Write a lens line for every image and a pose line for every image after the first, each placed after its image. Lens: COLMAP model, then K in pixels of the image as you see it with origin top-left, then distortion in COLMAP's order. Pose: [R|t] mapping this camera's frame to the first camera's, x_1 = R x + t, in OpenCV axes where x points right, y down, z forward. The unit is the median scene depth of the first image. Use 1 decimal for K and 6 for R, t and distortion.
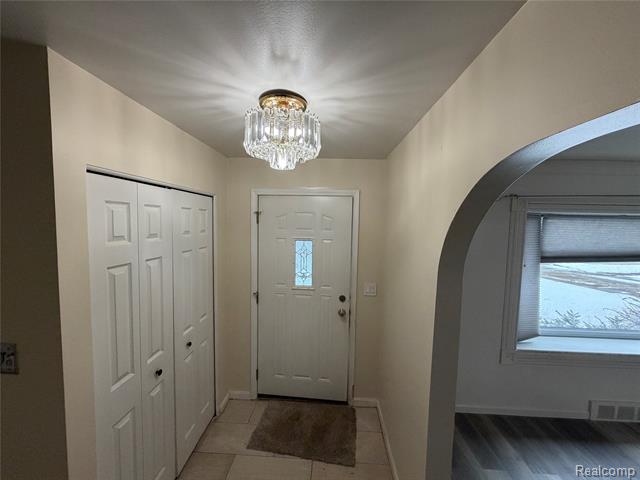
lens RADIAL K [[254.1, 0, 319.1], [0, 254.1, 239.1], [0, 0, 1]] dist [-0.000699, 0.000093]
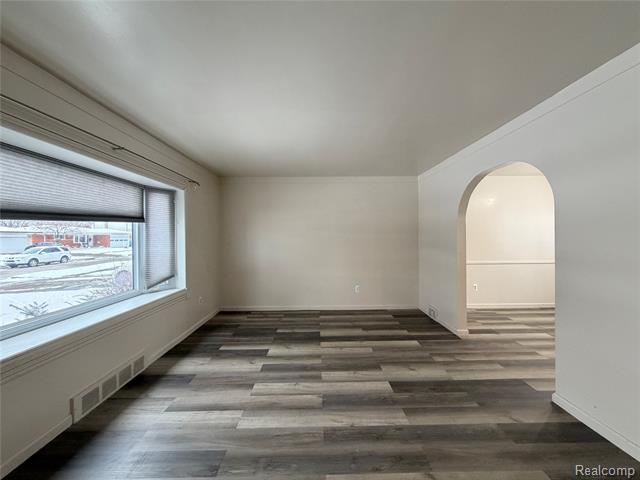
lens RADIAL K [[254.1, 0, 319.1], [0, 254.1, 239.1], [0, 0, 1]] dist [-0.000699, 0.000093]
pose [[-0.059743, -0.027866, 0.997825, 0.281831], [0.071072, 0.996955, 0.032097, 0.189364], [-0.995680, 0.072835, -0.057581, 0.273098]]
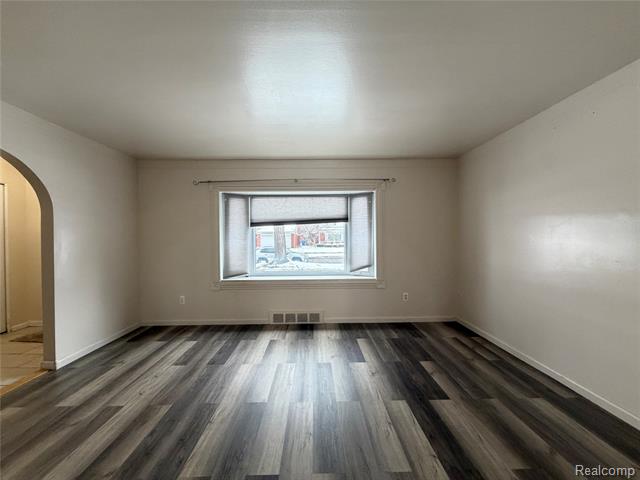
lens RADIAL K [[254.7, 0, 317.5], [0, 254.7, 238.4], [0, 0, 1]] dist [-0.000477, -0.000032]
pose [[0.997574, -0.032333, 0.061652, 1.250591], [0.035881, 0.997710, -0.057339, 0.283471], [-0.059657, 0.059412, 0.996449, -0.580822]]
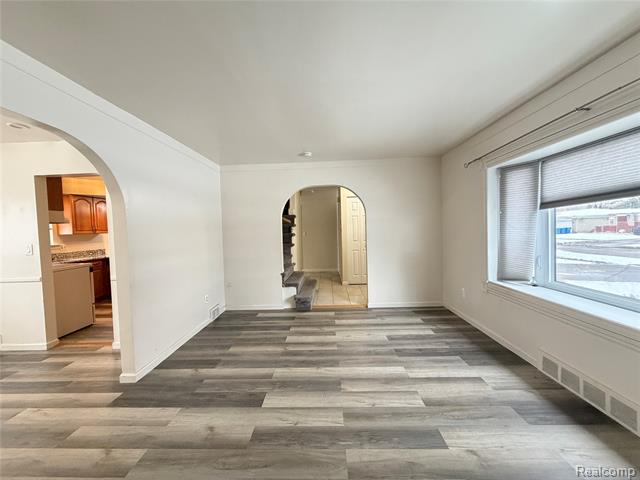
lens RADIAL K [[254.1, 0, 319.1], [0, 254.1, 239.1], [0, 0, 1]] dist [-0.000699, 0.000093]
pose [[0.015750, 0.016822, -0.999734, 1.946723], [-0.031857, 0.999359, 0.016314, 0.233042], [0.999368, 0.031592, 0.016276, 0.149150]]
